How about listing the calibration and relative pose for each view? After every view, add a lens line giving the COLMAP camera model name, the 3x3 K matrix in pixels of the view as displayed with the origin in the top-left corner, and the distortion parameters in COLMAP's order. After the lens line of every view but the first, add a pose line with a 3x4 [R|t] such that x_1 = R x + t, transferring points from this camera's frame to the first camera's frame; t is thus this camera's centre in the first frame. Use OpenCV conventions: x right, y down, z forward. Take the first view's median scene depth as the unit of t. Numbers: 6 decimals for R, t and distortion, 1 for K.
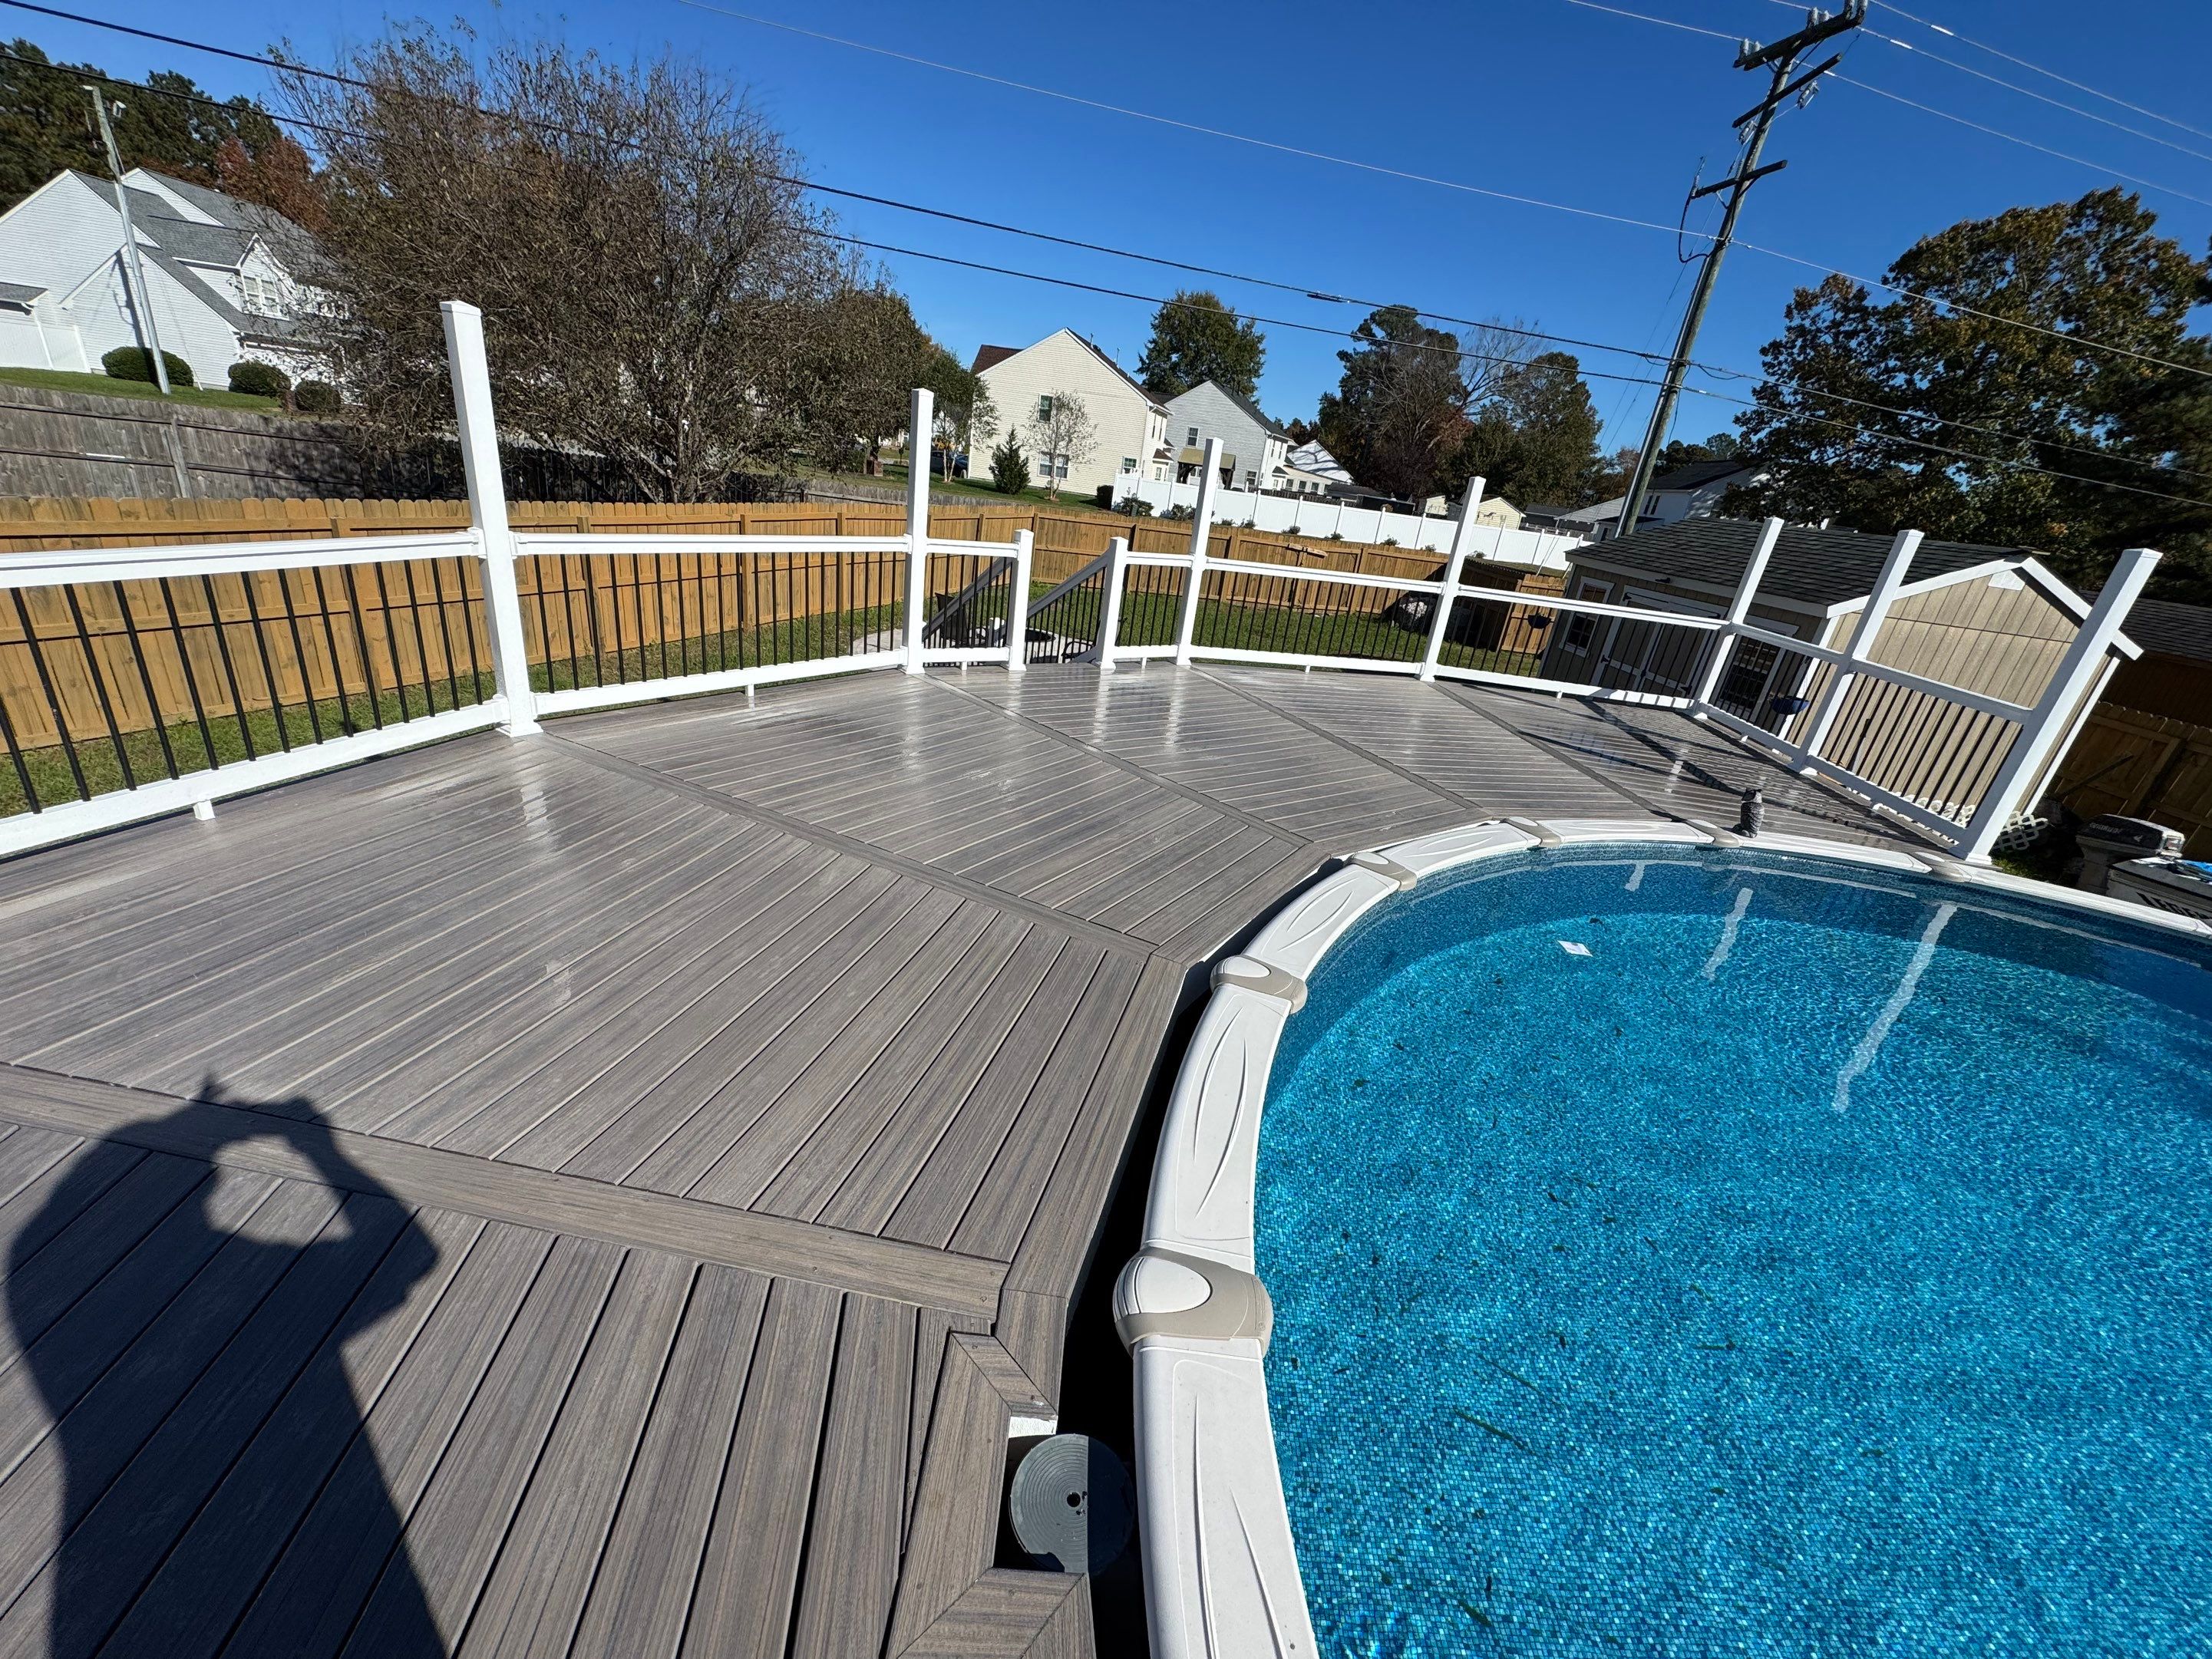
lens RADIAL K [[878.3, 0, 1106.0], [0, 878.3, 829.5], [0, 0, 1]] dist [-0.002657, 0.000680]
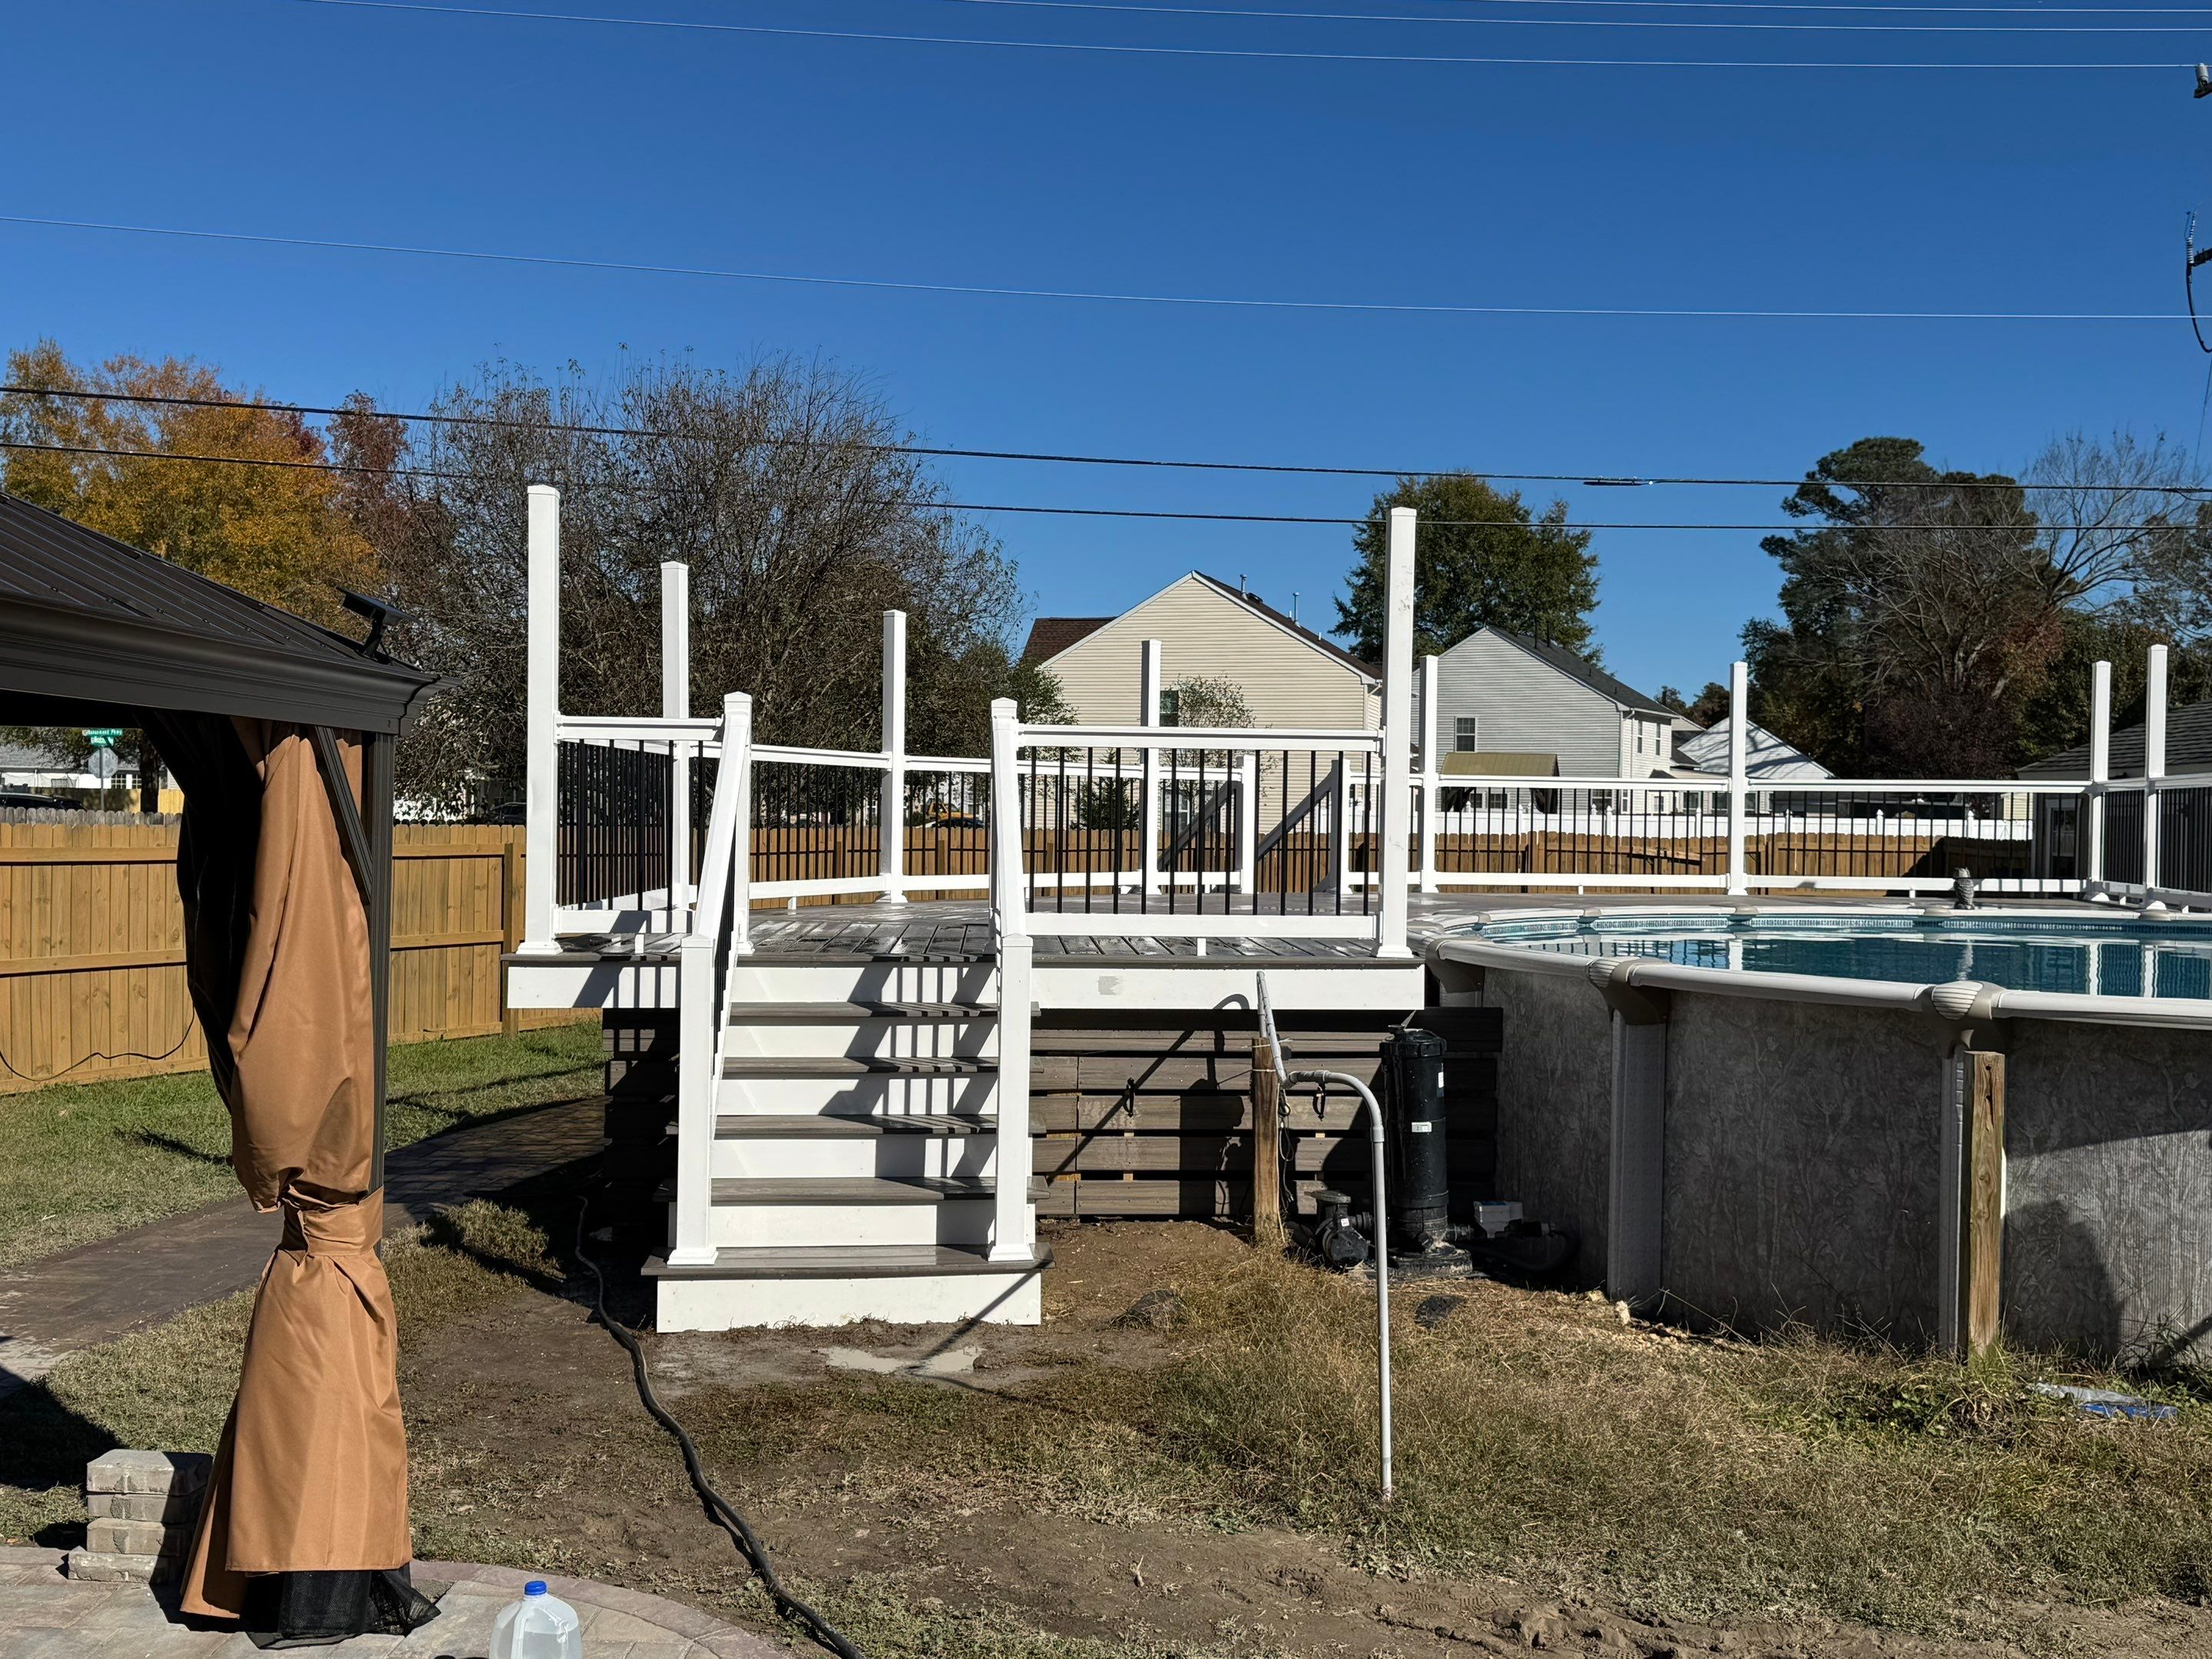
lens RADIAL K [[2174.0, 0, 1086.2], [0, 2174.0, 883.3], [0, 0, 1]] dist [0.089575, 0.006850]
pose [[0.989515, -0.109814, -0.093818, -0.007719], [0.067662, 0.926320, -0.370611, 0.099664], [0.127604, 0.360377, 0.924038, -0.180109]]
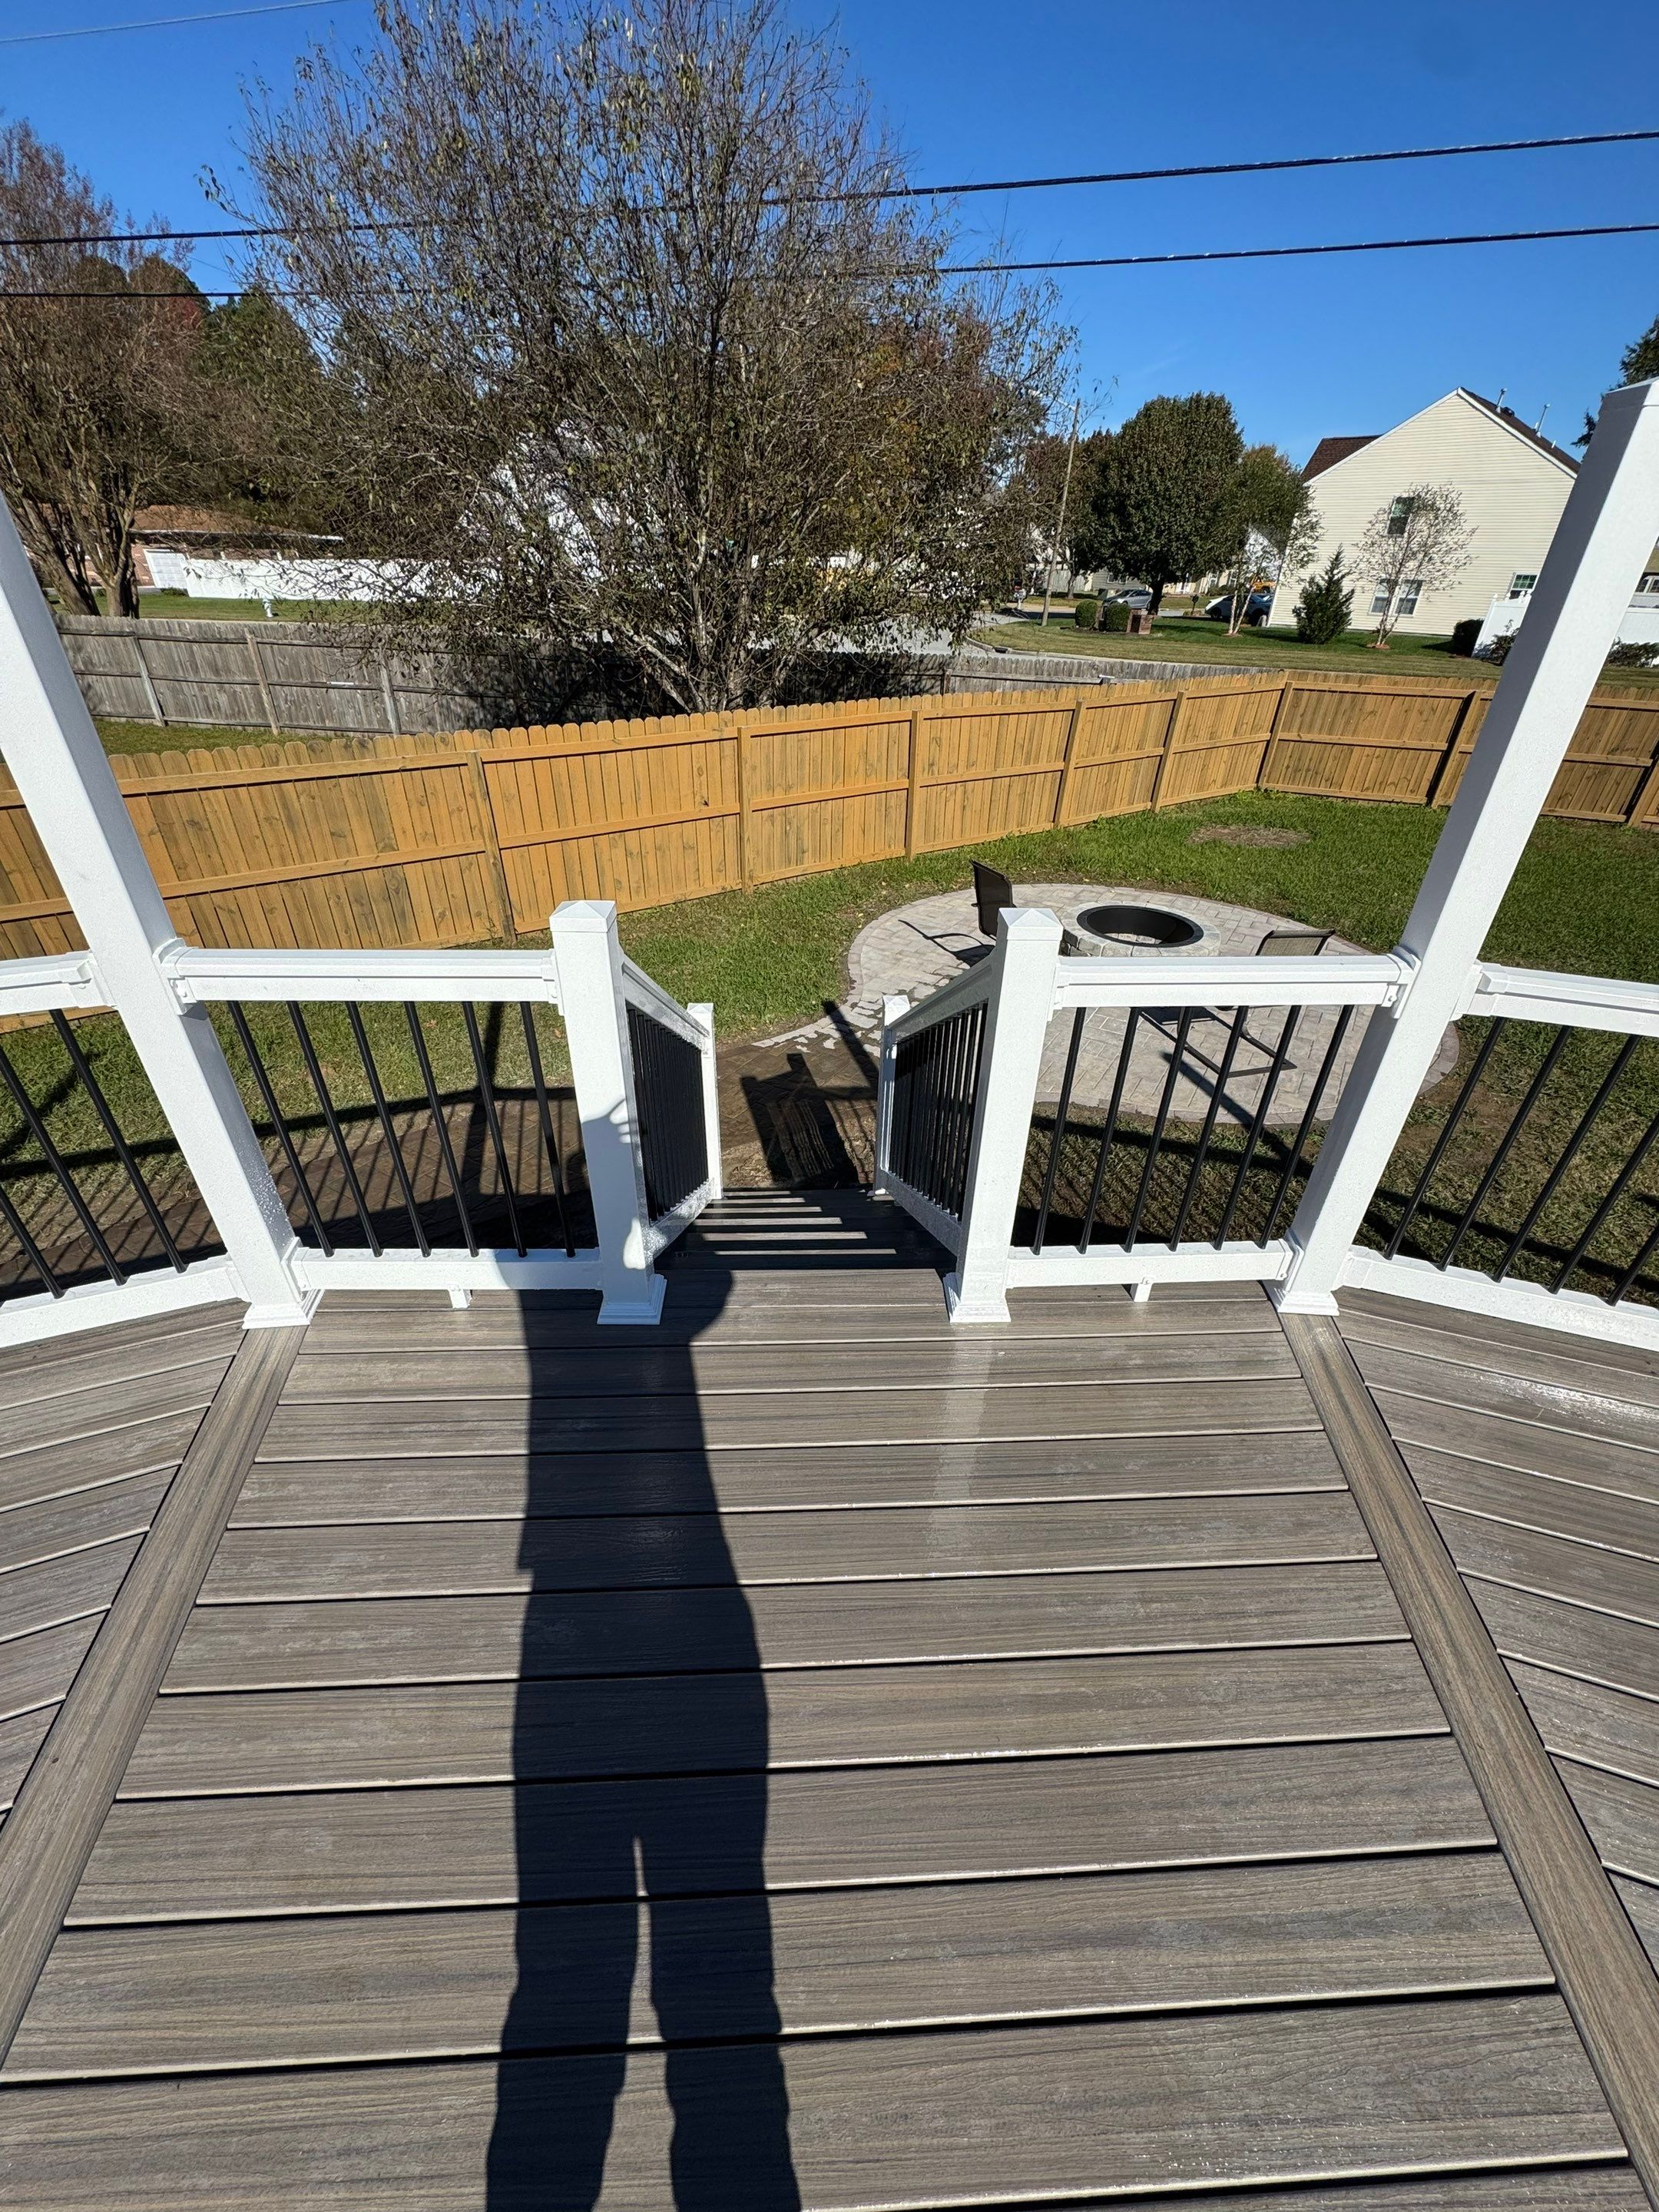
lens RADIAL K [[878.4, 0, 835.5], [0, 878.4, 1112.5], [0, 0, 1]] dist [-0.002657, 0.000680]
pose [[0.833604, 0.193950, -0.517192, 0.016122], [-0.132827, 0.979239, 0.153130, -0.046089], [0.536154, -0.058953, 0.842059, 0.114365]]
